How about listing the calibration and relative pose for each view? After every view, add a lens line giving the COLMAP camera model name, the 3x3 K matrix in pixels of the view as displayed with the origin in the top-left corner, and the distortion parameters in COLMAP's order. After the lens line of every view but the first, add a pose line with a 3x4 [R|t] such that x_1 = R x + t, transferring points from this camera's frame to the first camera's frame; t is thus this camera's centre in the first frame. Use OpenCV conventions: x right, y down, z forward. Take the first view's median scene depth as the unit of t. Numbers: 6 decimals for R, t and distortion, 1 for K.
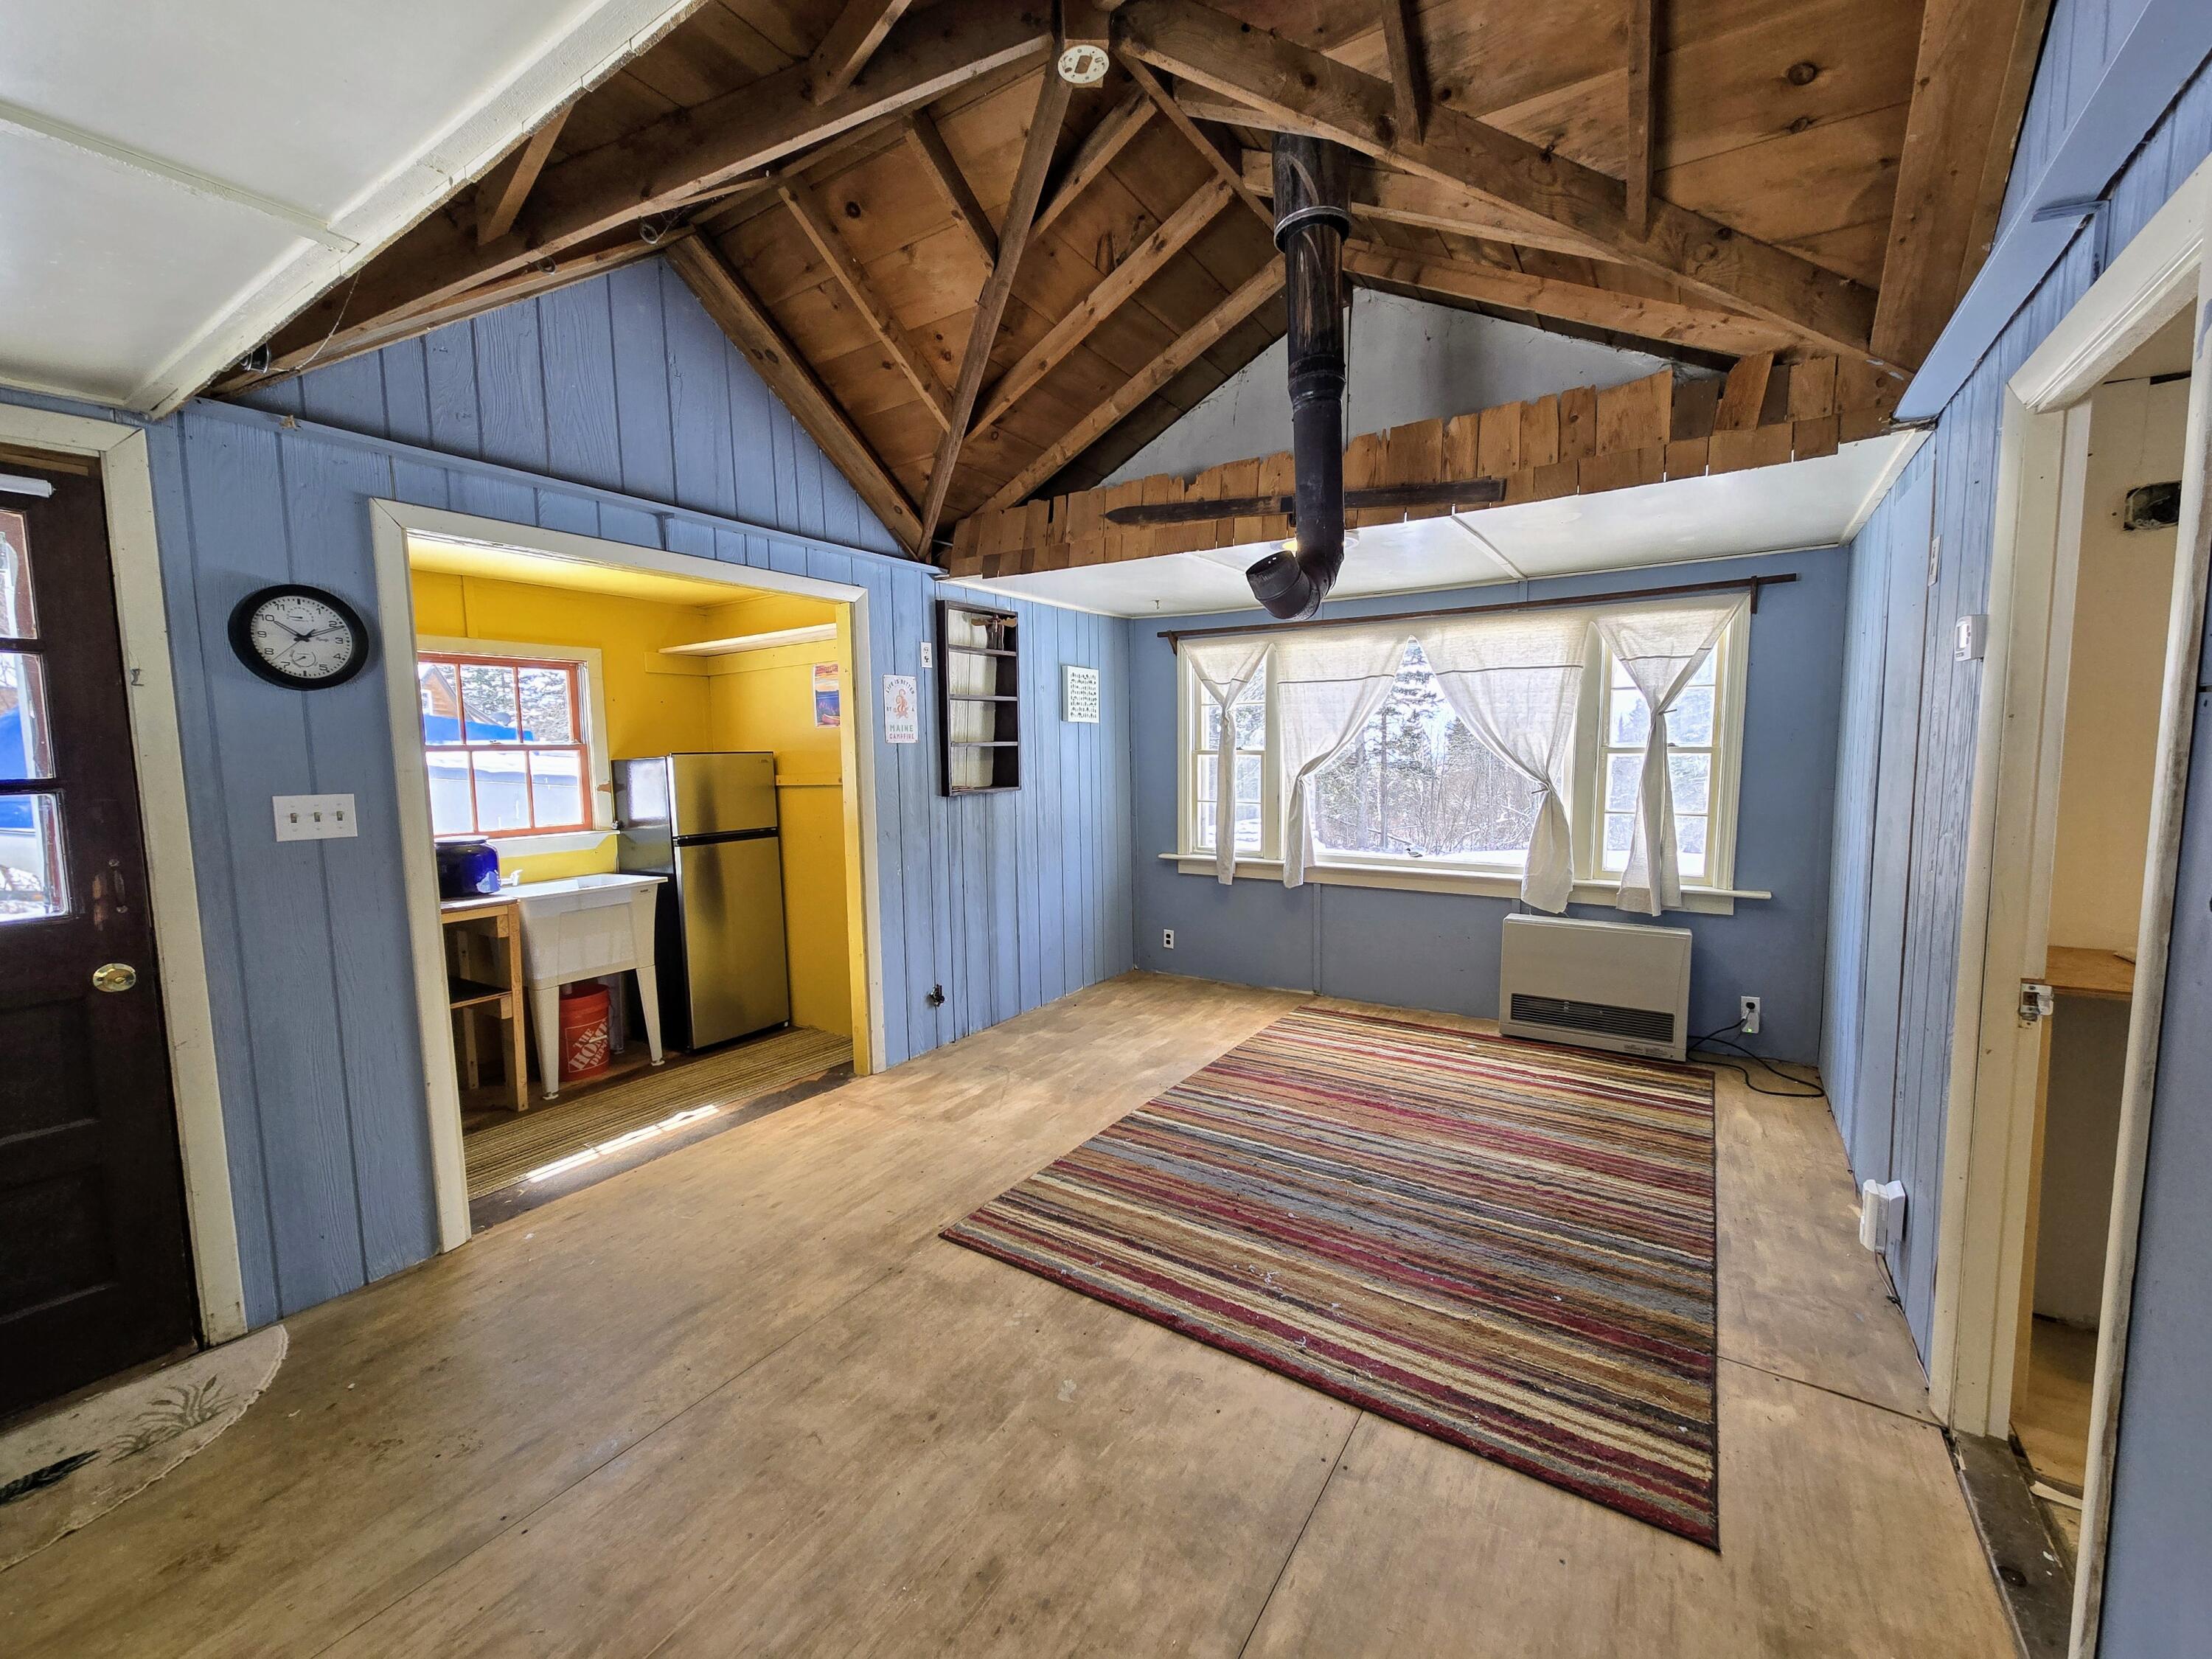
lens RADIAL K [[901.2, 0, 1113.0], [0, 901.2, 829.7], [0, 0, 1]] dist [-0.000335, 0.000532]
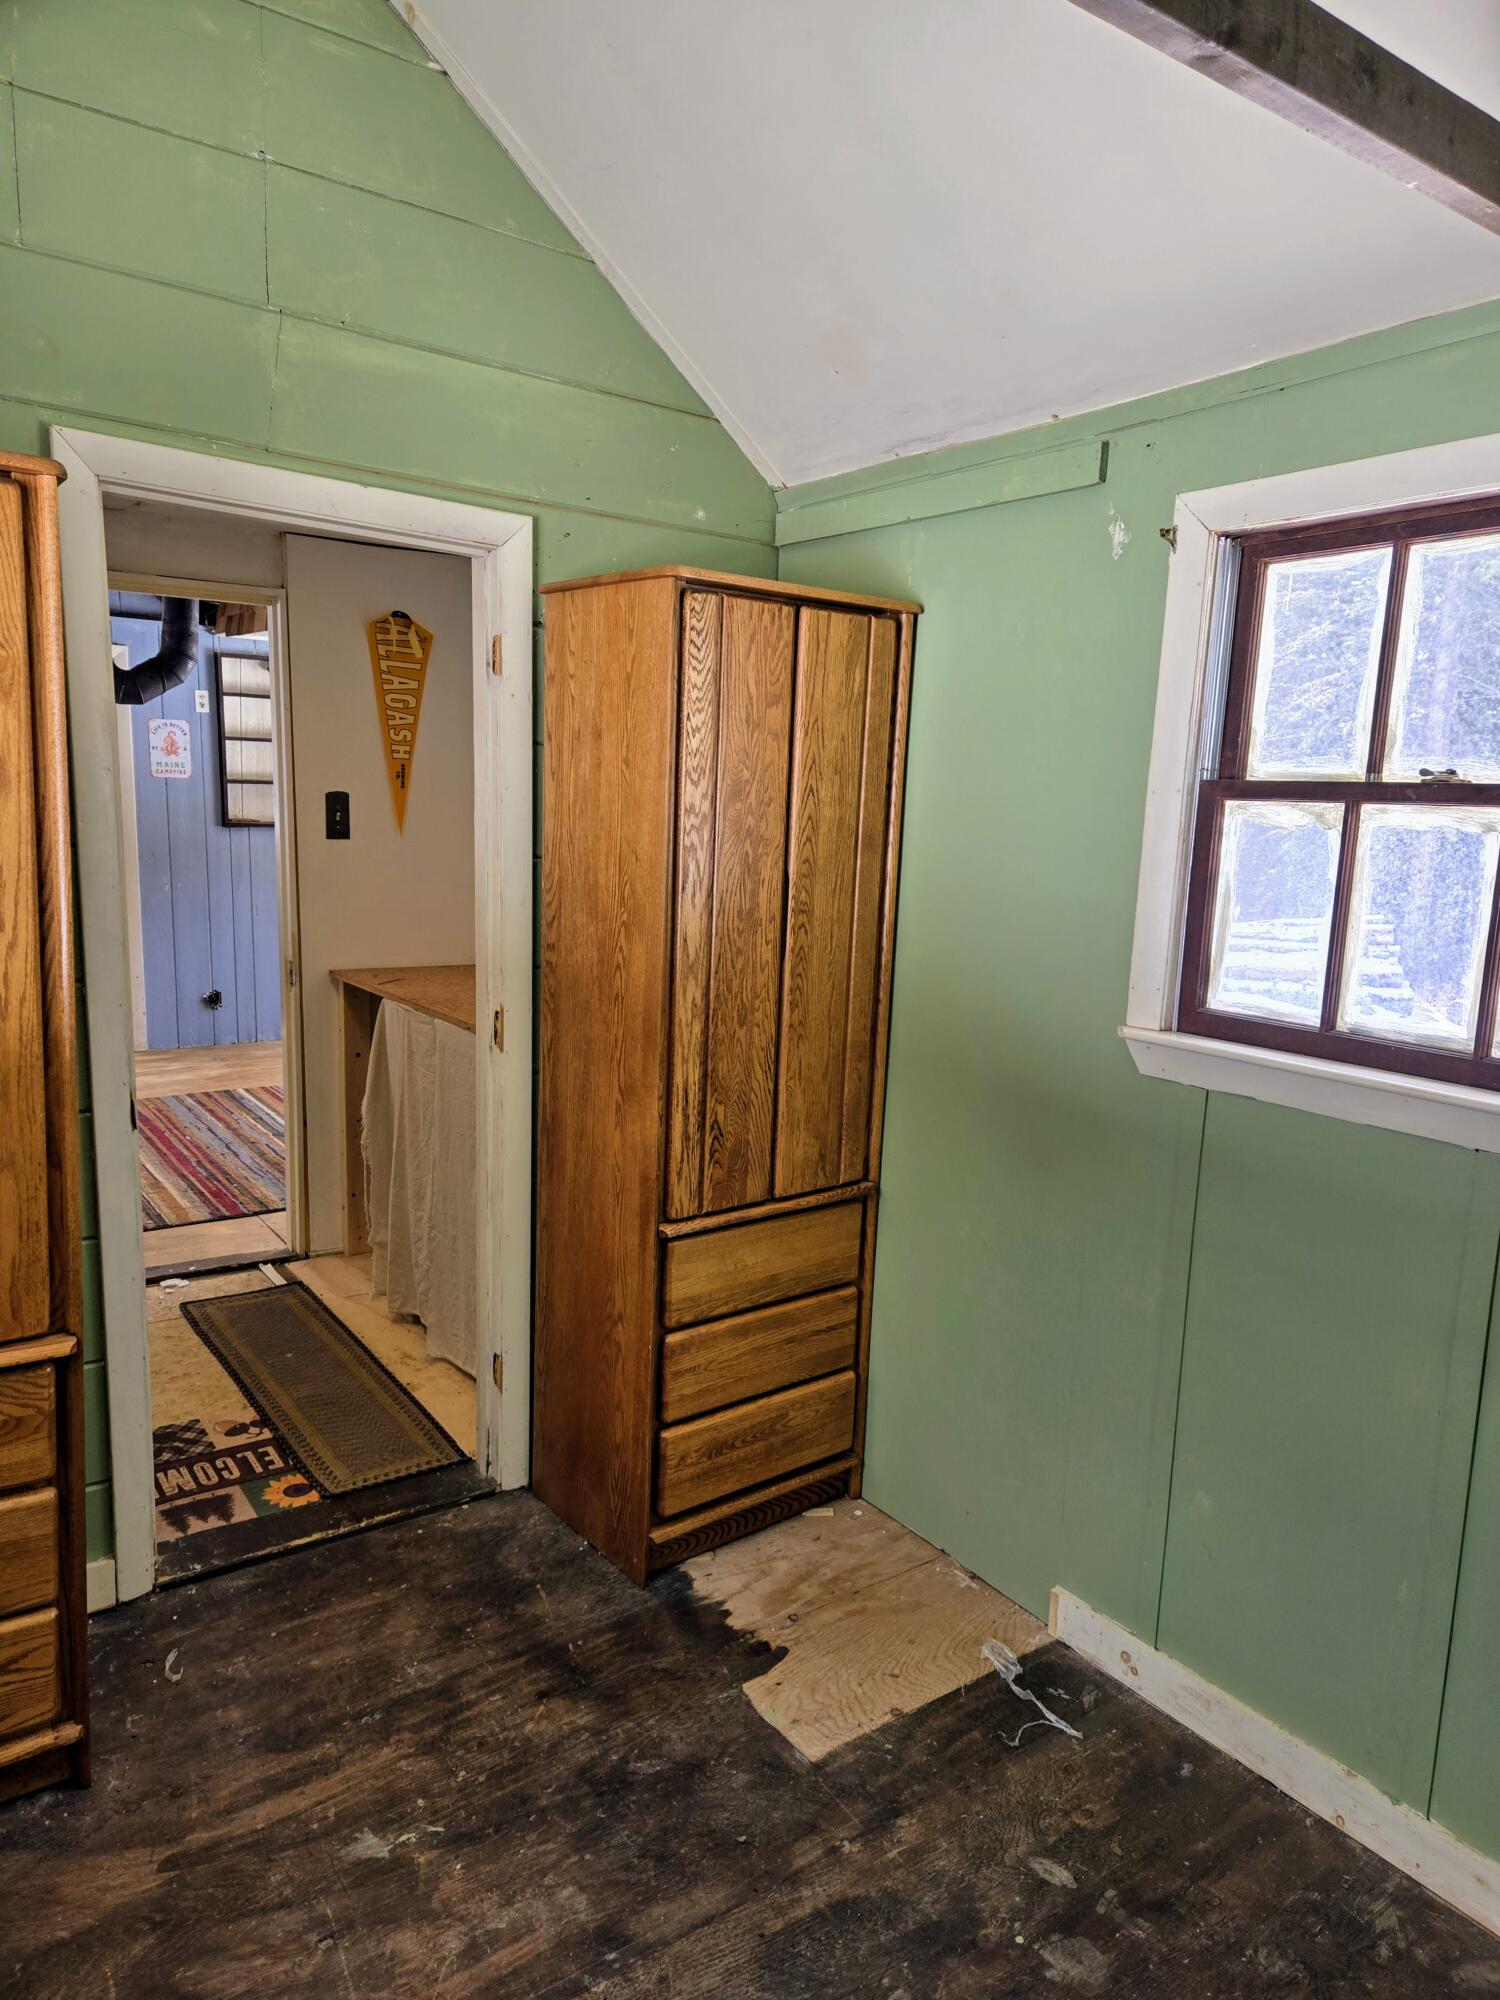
lens RADIAL K [[1363.2, 0, 771.9], [0, 1363.2, 1025.0], [0, 0, 1]] dist [0.090486, -0.070225]
pose [[0.936381, 0.109307, -0.333530, 1.285602], [-0.080534, 0.991828, 0.098950, -0.019935], [0.341621, -0.065795, 0.937532, -0.509830]]
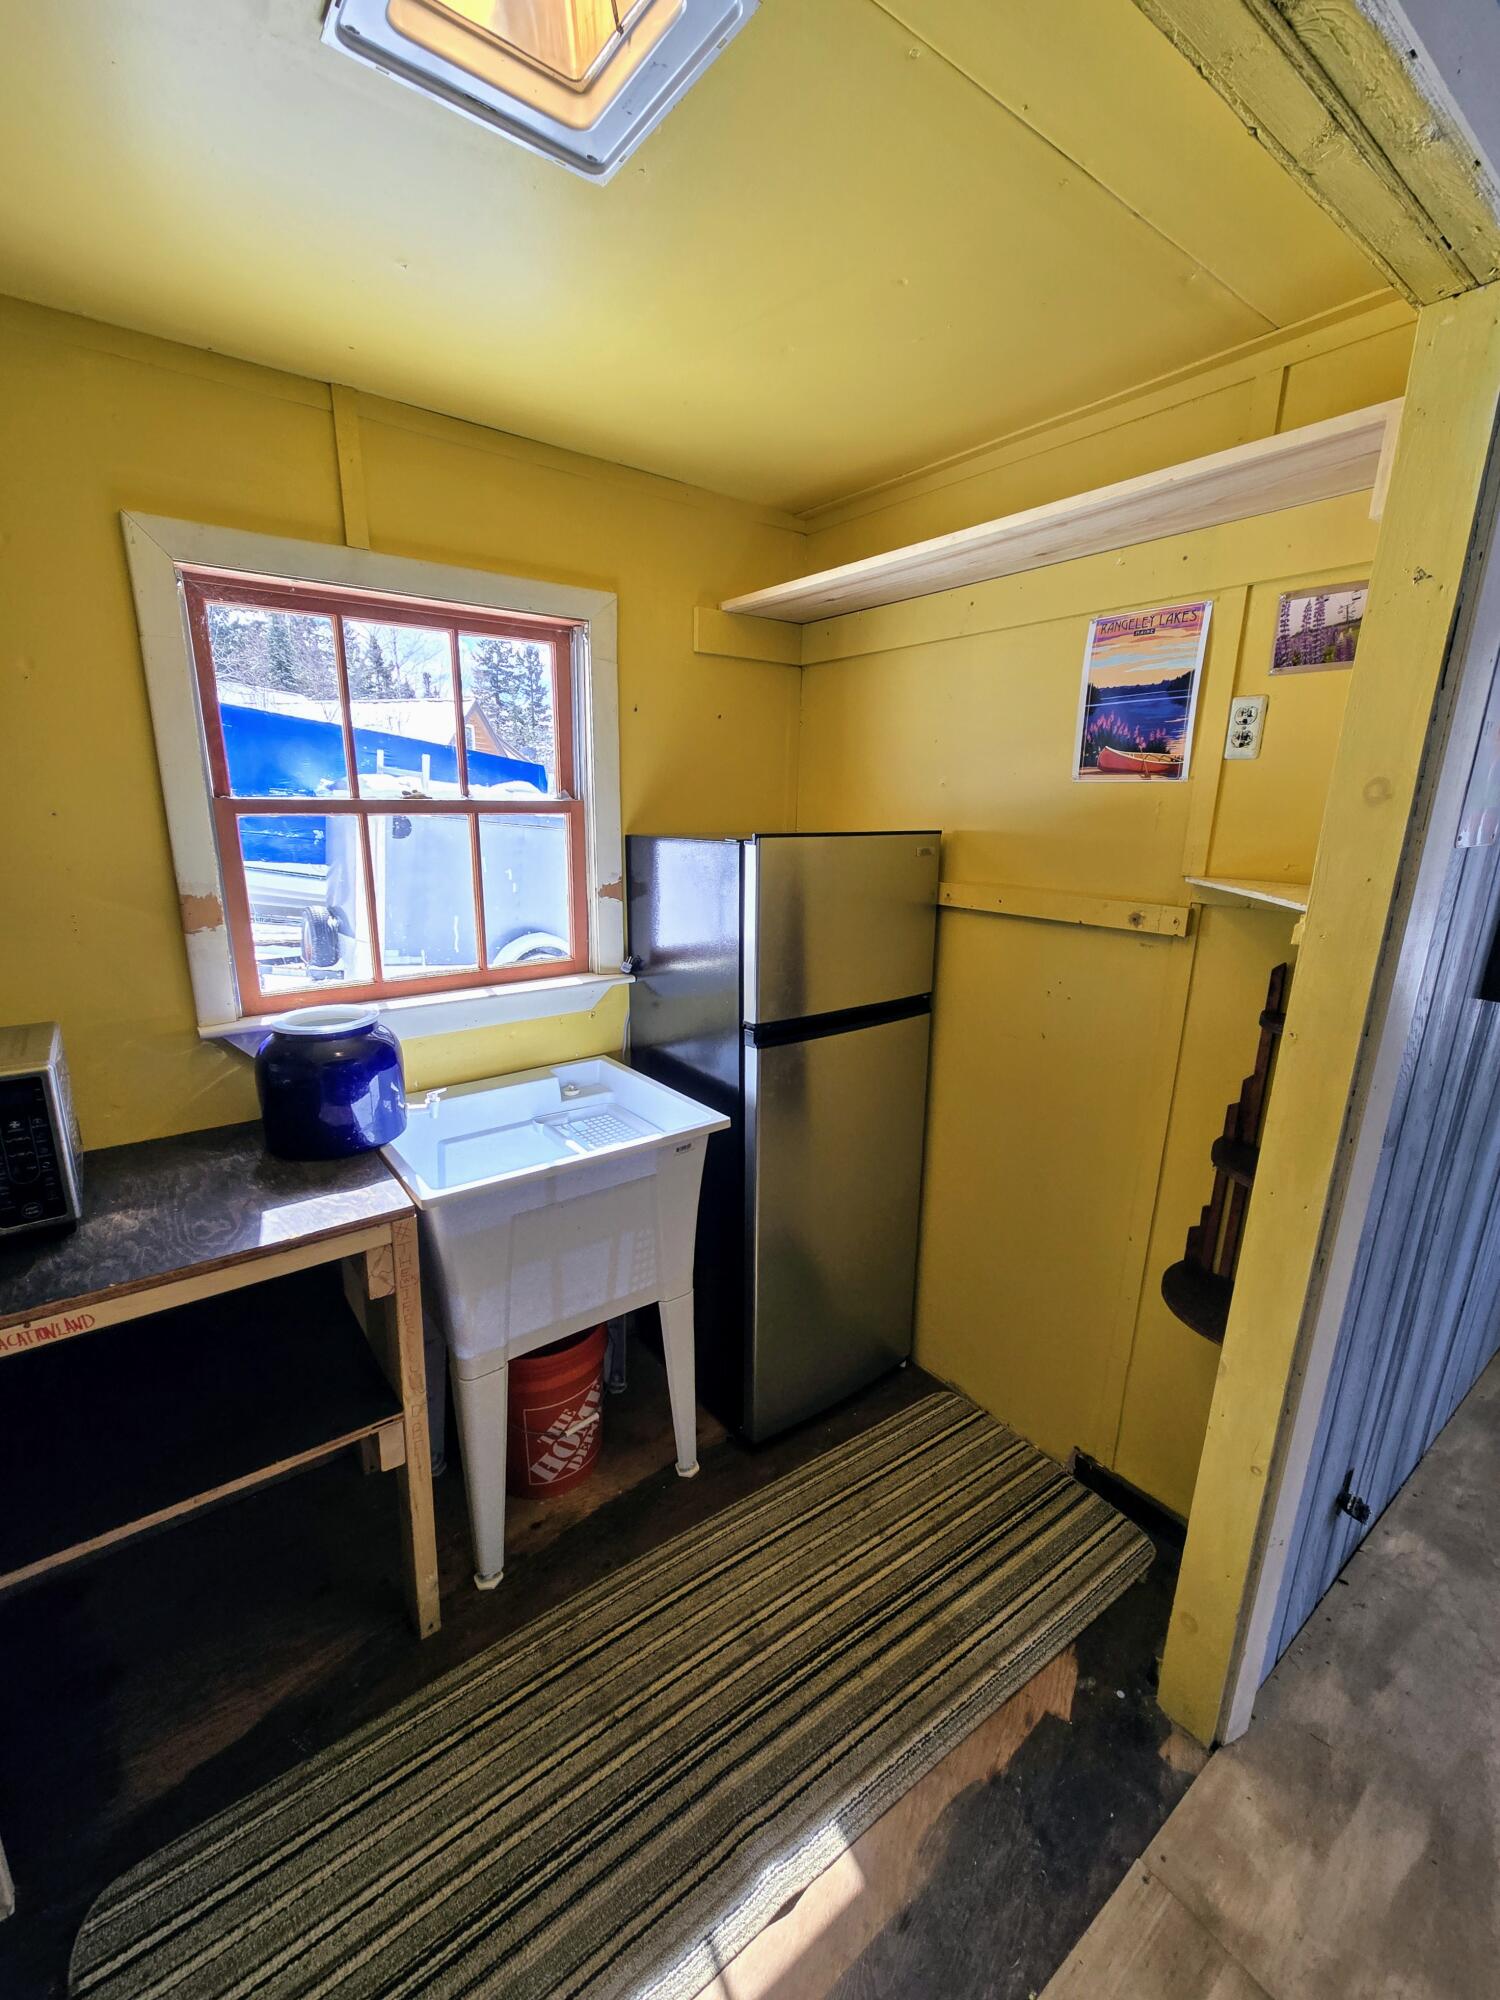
lens RADIAL K [[826.6, 0, 743.1], [0, 826.6, 1003.9], [0, 0, 1]] dist [-0.000708, 0.000452]
pose [[0.937110, 0.118221, -0.328404, -0.415065], [-0.063535, 0.982949, 0.172550, -0.084521], [0.343204, -0.140833, 0.928643, 0.725042]]
